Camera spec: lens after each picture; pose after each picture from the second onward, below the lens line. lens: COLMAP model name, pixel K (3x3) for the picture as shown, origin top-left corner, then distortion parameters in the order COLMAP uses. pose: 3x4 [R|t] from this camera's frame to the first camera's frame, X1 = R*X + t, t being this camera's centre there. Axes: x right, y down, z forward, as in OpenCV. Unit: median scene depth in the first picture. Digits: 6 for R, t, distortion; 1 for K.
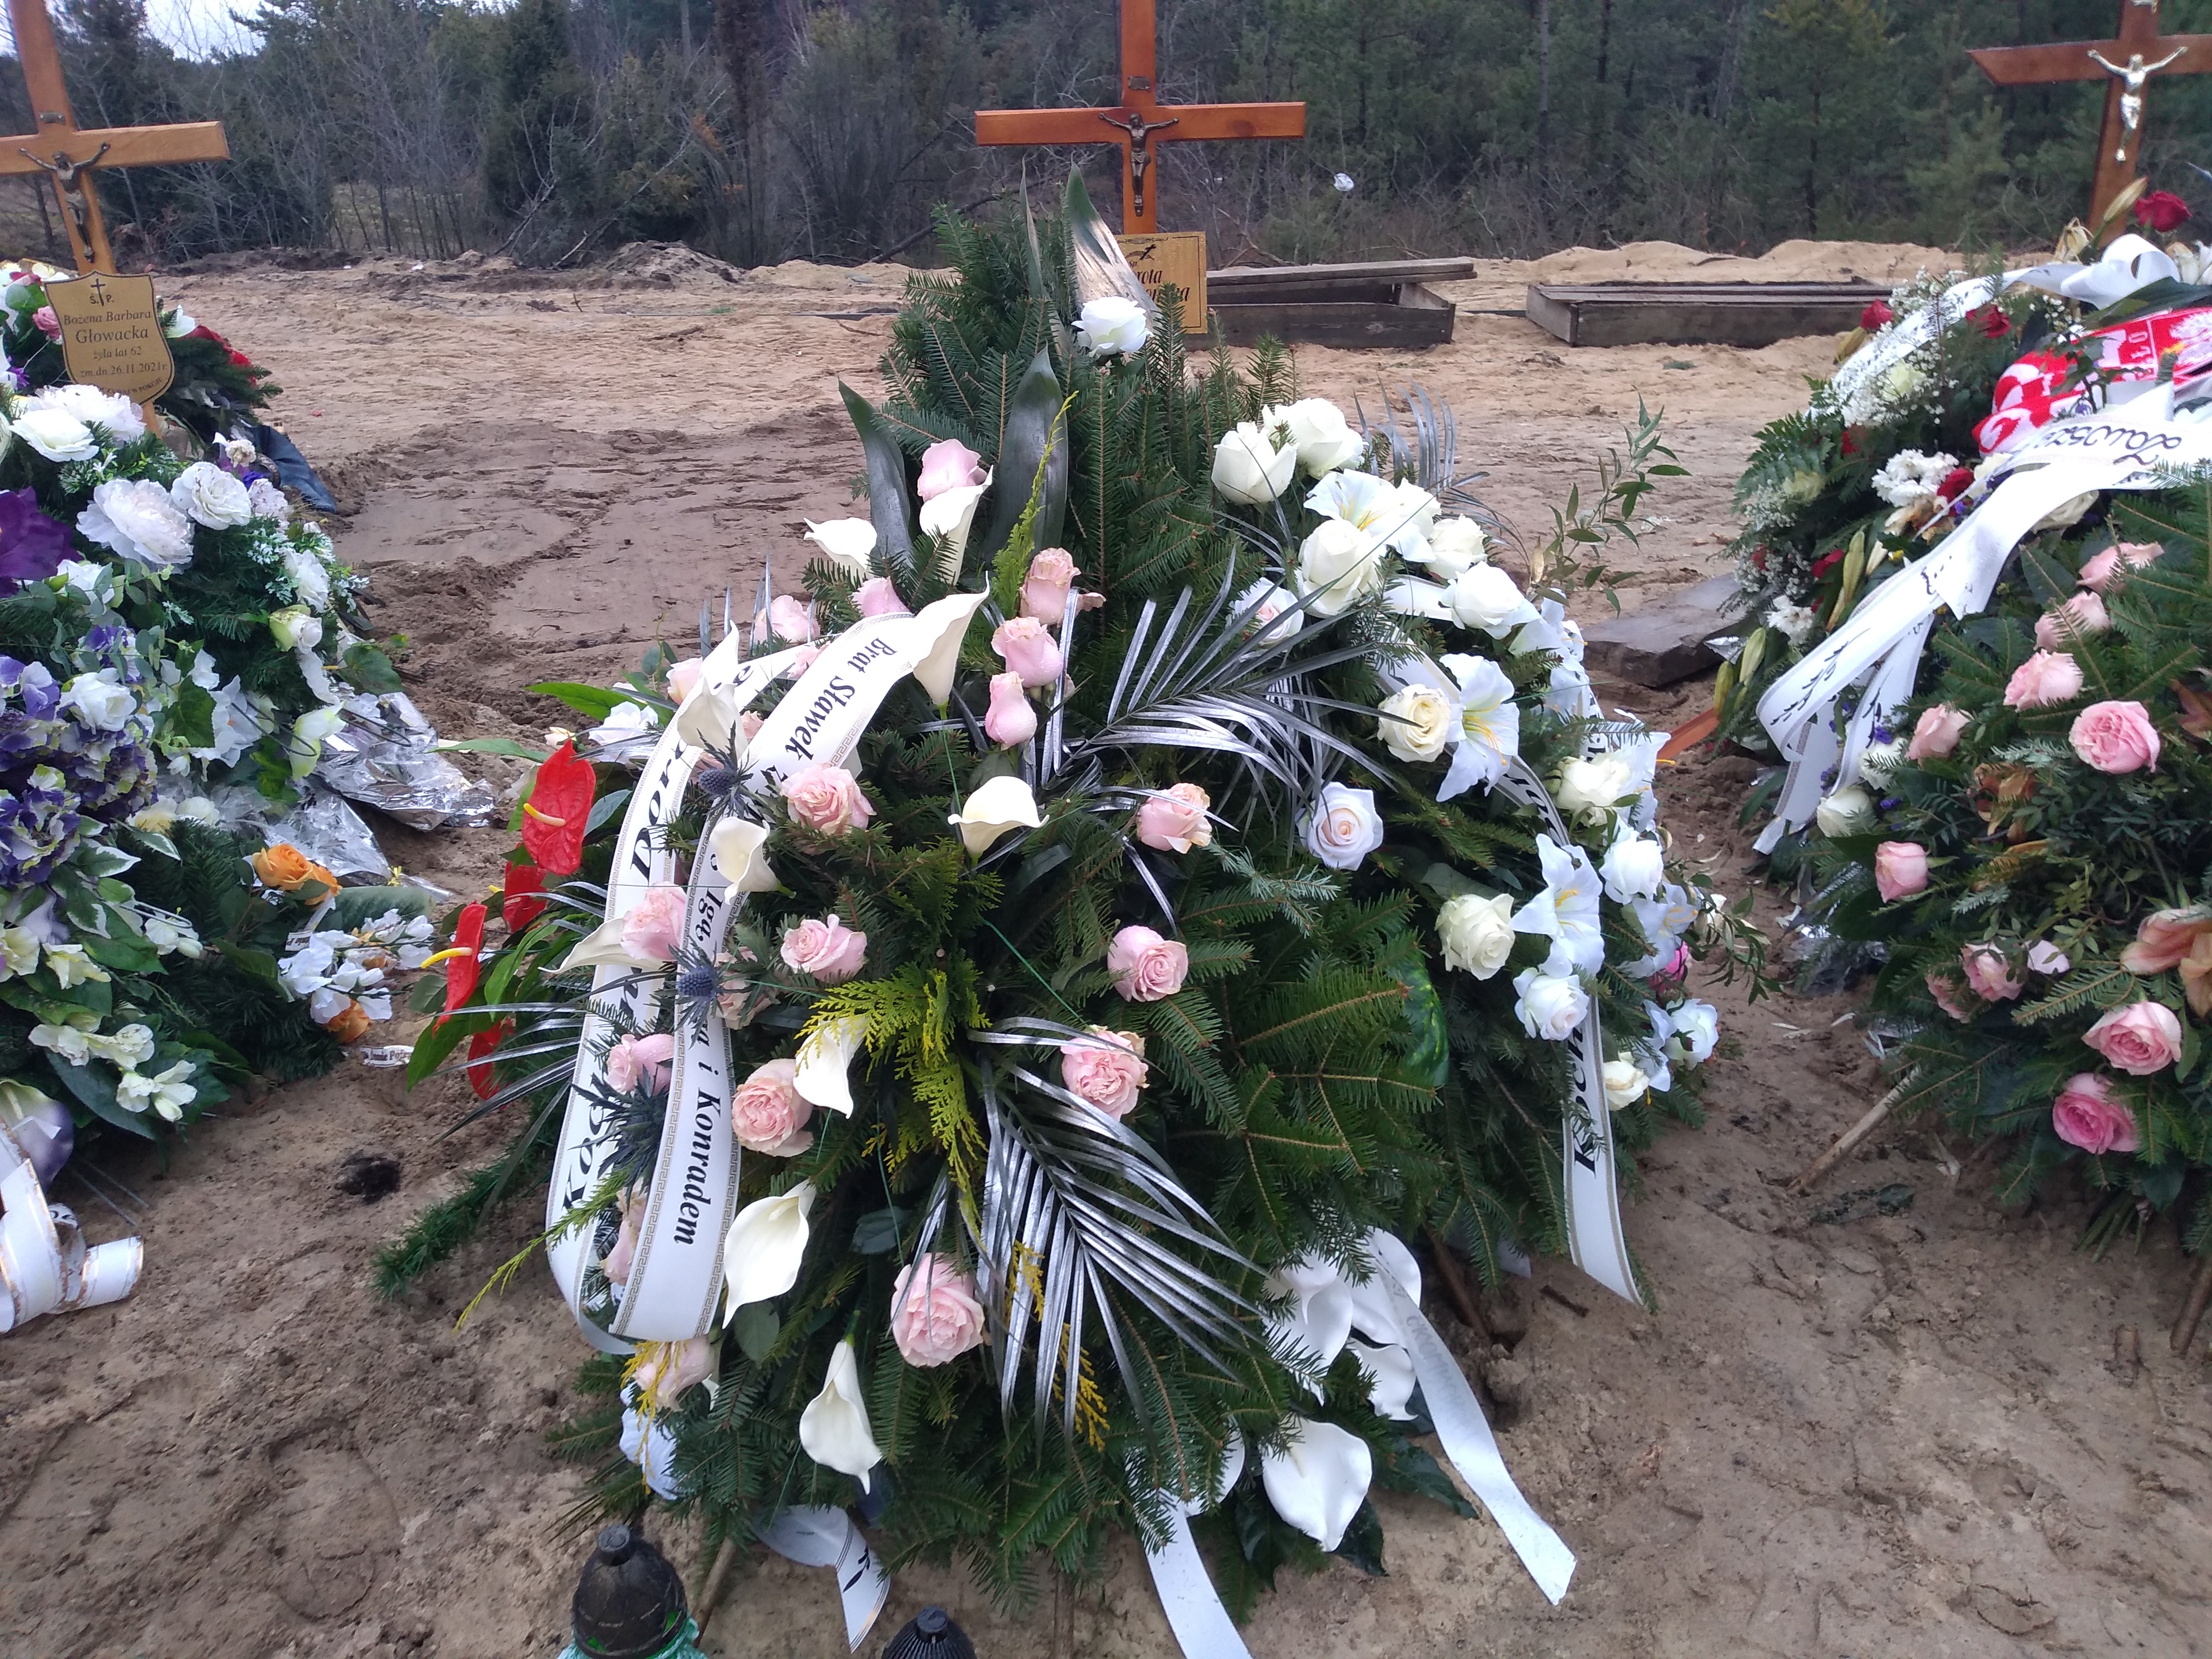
lens RADIAL K [[1676.7, 0, 1106.0], [0, 1676.7, 829.5], [0, 0, 1]] dist [0.004481, -0.003362]
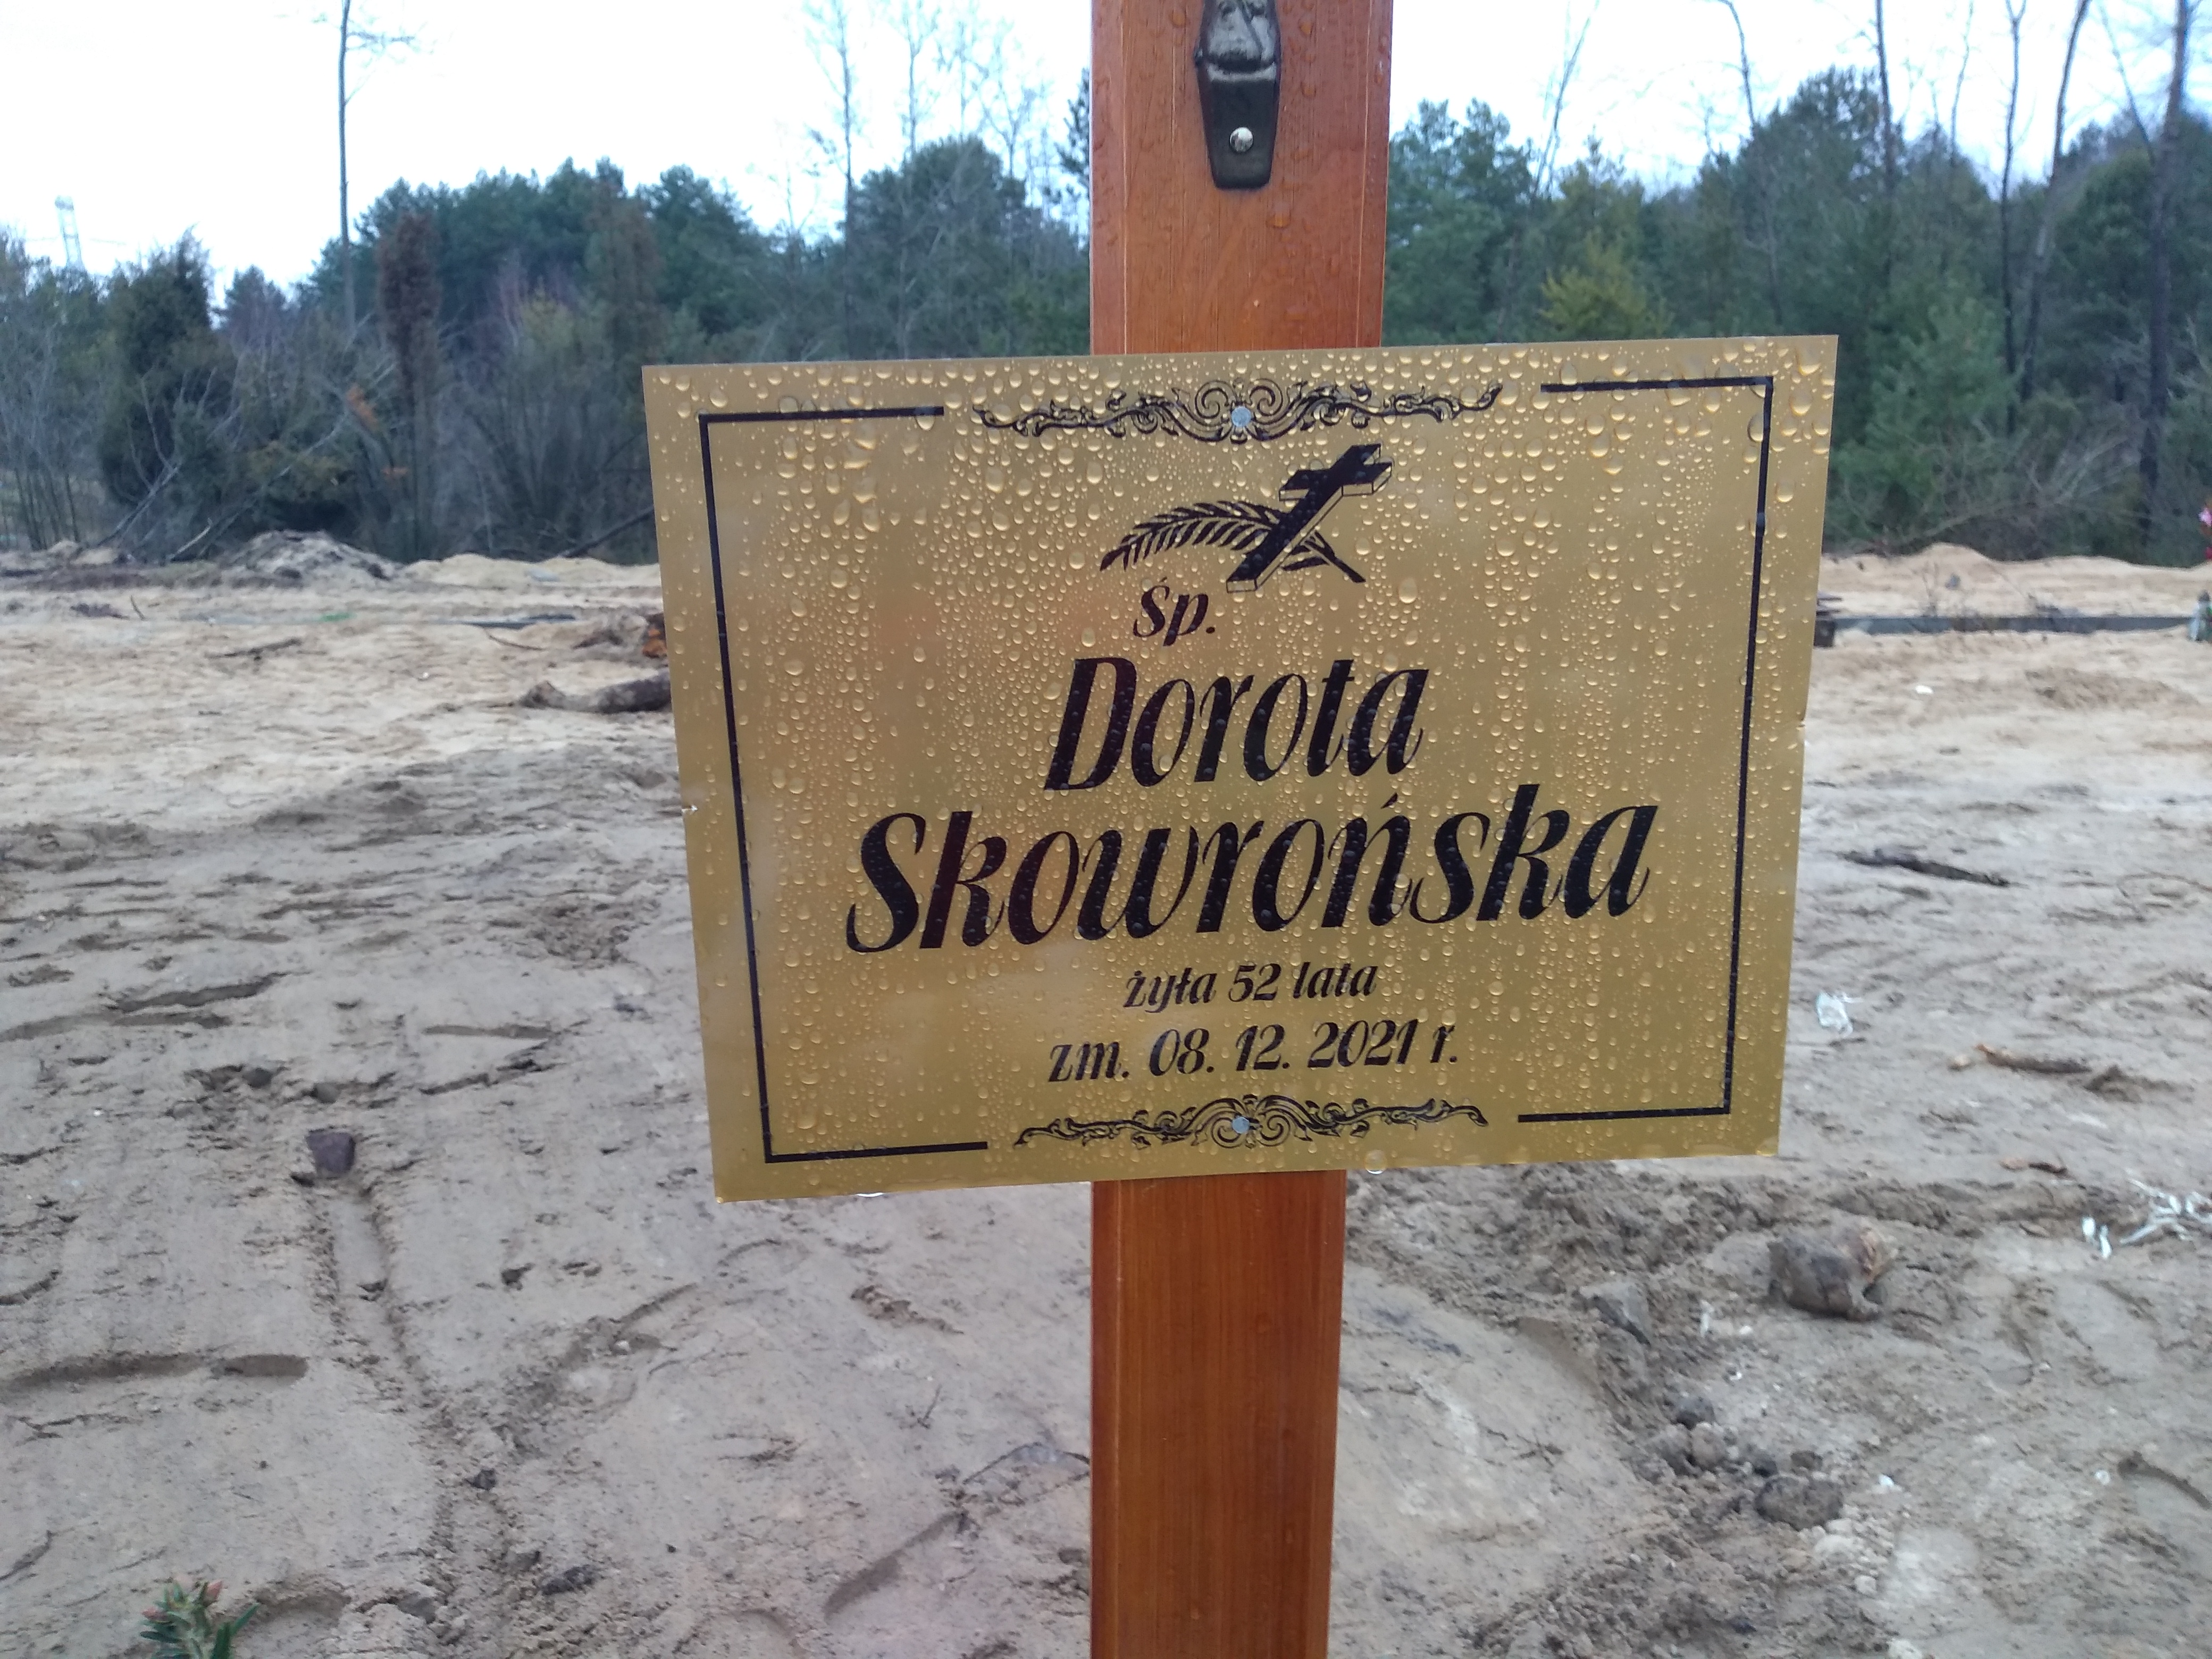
lens RADIAL K [[1676.7, 0, 1106.0], [0, 1676.7, 829.5], [0, 0, 1]] dist [0.004481, -0.003362]
pose [[0.988060, -0.019773, 0.152797, -0.000546], [0.044696, 0.985869, -0.161447, -0.059799], [-0.147446, 0.166349, 0.974981, 0.174959]]
